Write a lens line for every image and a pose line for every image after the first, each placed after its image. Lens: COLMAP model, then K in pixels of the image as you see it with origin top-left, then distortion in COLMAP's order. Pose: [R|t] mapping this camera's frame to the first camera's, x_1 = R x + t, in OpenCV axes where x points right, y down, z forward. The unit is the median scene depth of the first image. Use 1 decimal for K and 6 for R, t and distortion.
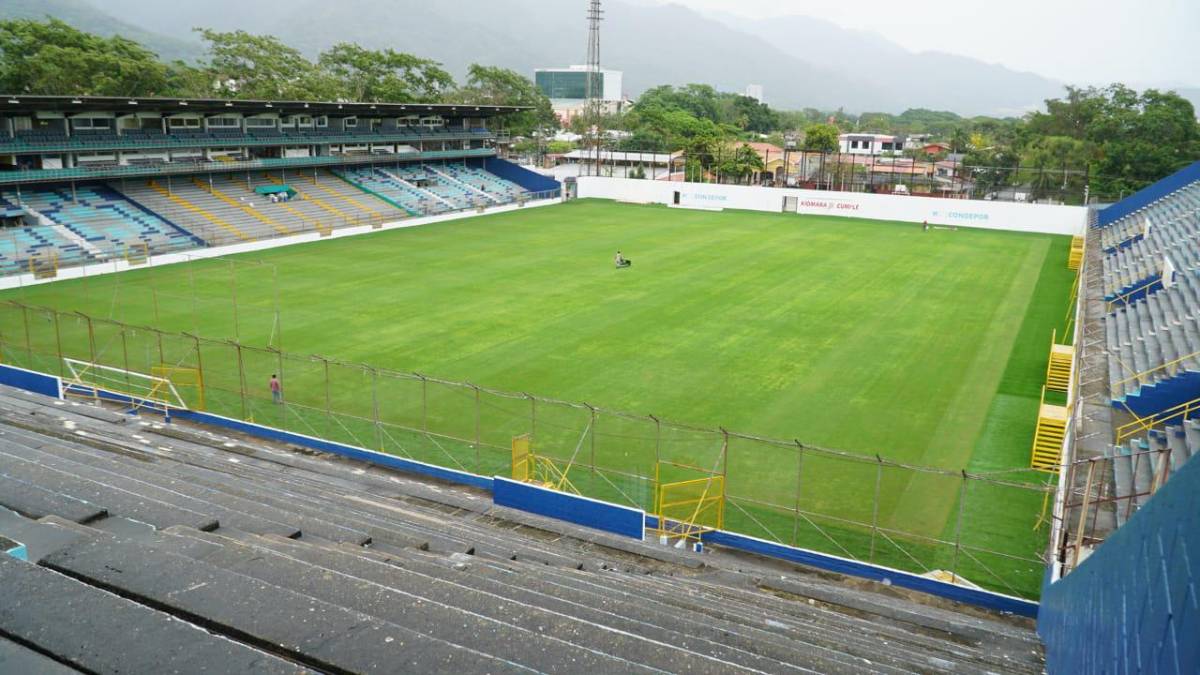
lens RADIAL K [[951.6, 0, 590.0], [0, 951.6, 336.1], [0, 0, 1]] dist [0.006128, -0.025415]
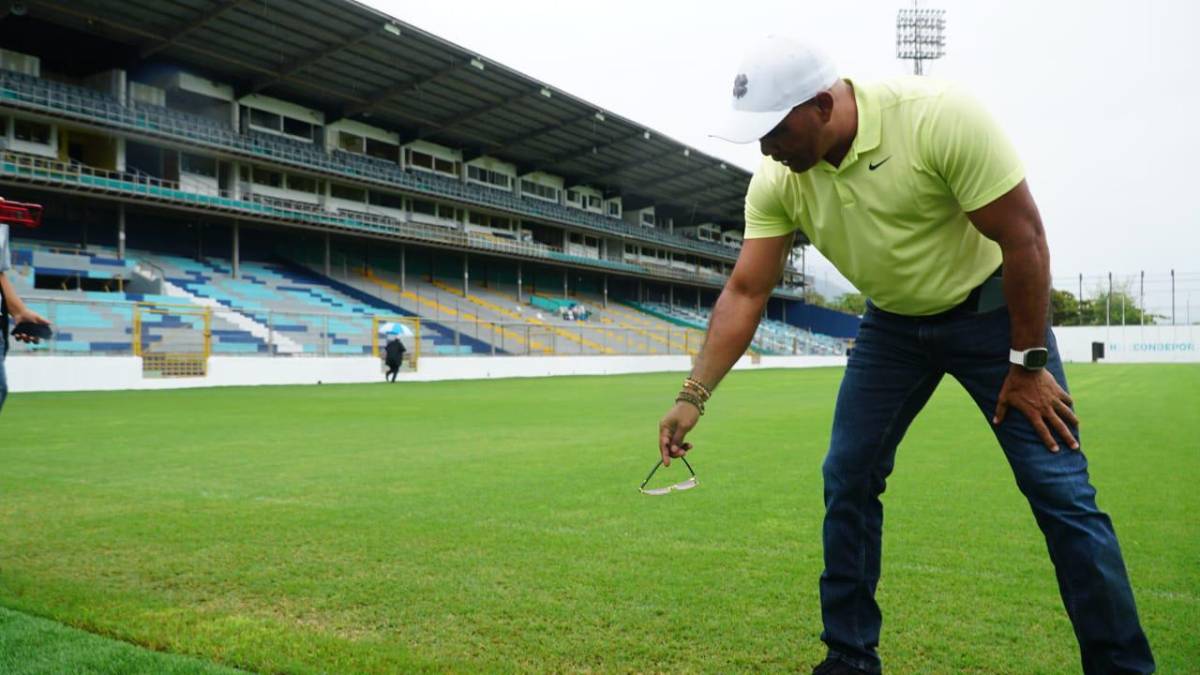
lens RADIAL K [[951.6, 0, 600.6], [0, 951.6, 336.3], [0, 0, 1]] dist [0.006128, -0.025415]
pose [[0.997523, -0.025060, -0.065722, -0.319999], [0.007856, 0.968226, -0.249952, 0.007344], [0.069897, 0.248817, 0.966025, 0.546044]]
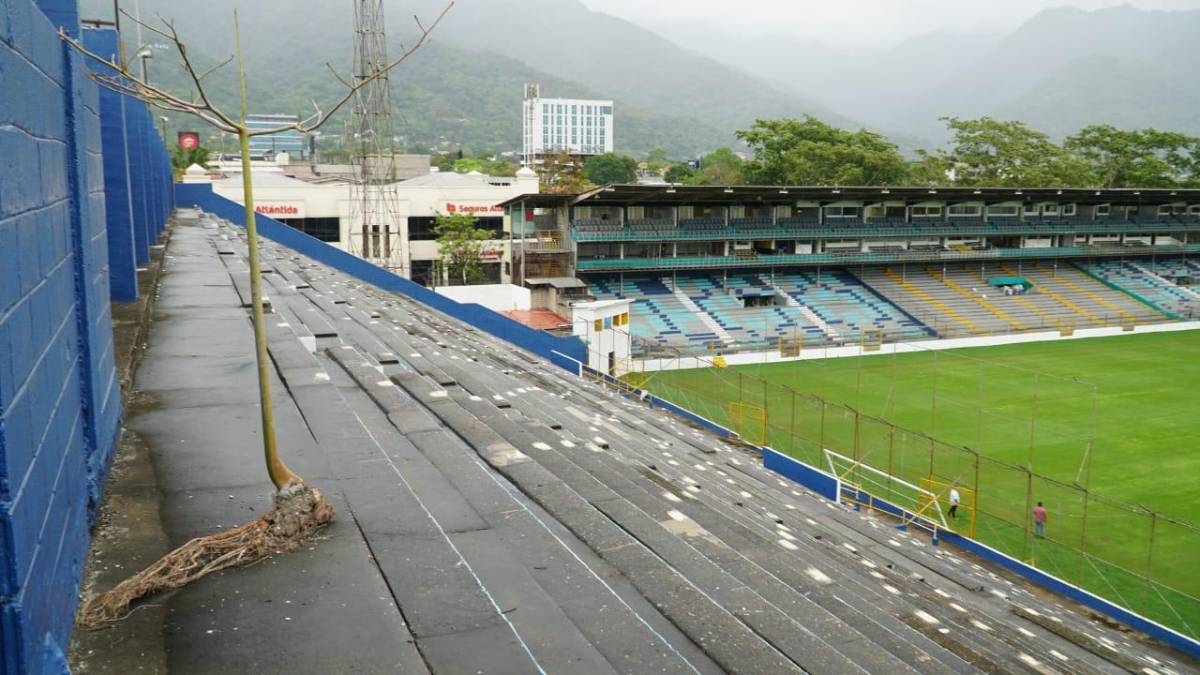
lens RADIAL K [[951.6, 0, 598.8], [0, 951.6, 337.9], [0, 0, 1]] dist [0.006128, -0.025415]
pose [[0.772147, 0.082551, -0.630058, -0.058138], [-0.136787, 0.989874, -0.037939, -0.009949], [0.620546, 0.115478, 0.775620, 0.037793]]
